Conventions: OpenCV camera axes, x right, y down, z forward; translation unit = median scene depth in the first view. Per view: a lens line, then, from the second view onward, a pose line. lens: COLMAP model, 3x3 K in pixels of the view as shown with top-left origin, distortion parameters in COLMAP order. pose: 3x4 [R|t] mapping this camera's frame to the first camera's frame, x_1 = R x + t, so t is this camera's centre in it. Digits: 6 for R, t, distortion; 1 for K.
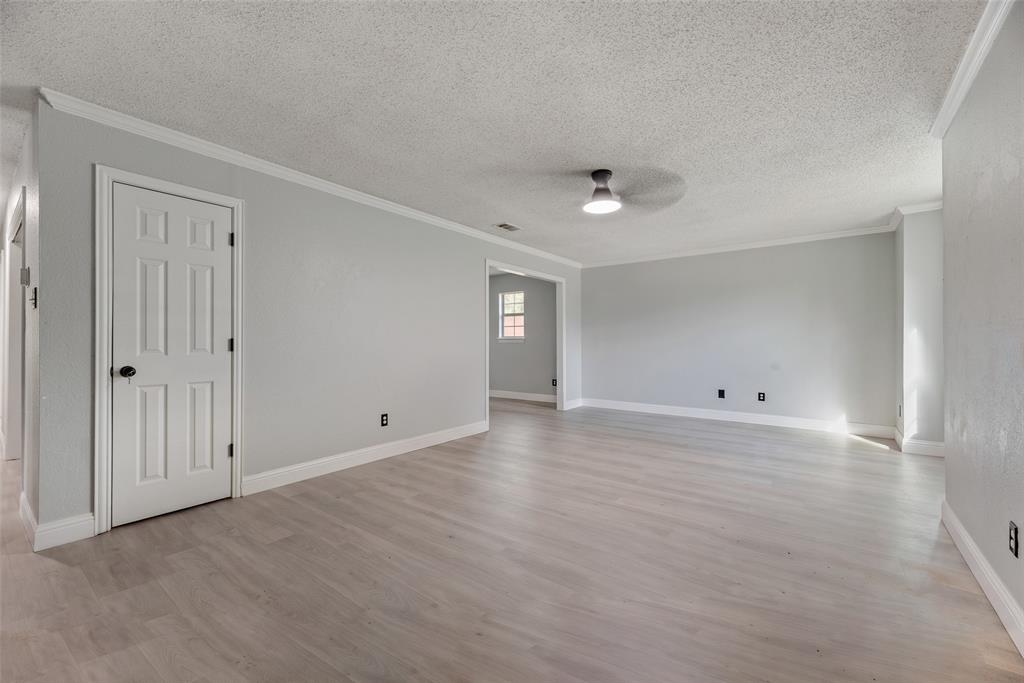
lens RADIAL K [[414.2, 0, 513.9], [0, 414.2, 341.5], [0, 0, 1]] dist [0.001263, -0.000661]
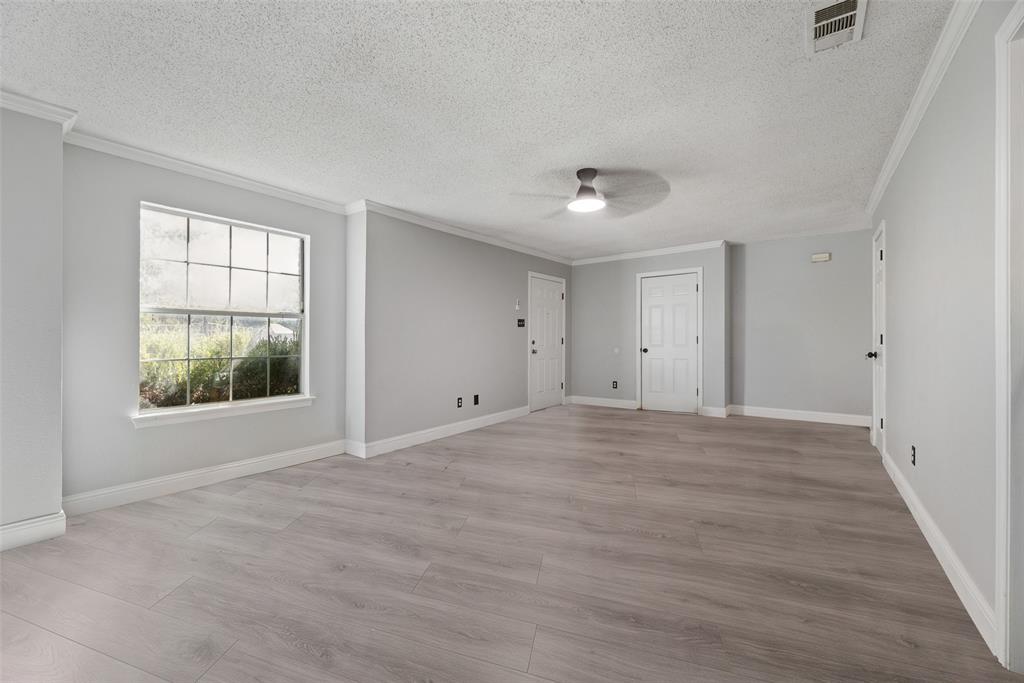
lens RADIAL K [[414.2, 0, 512.5], [0, 414.2, 335.6], [0, 0, 1]] dist [0.001263, -0.000661]
pose [[-0.999739, 0.008044, -0.021373, 0.227209], [0.008283, 0.999904, -0.011098, 0.000871], [0.021282, -0.011272, -0.999710, 1.120078]]
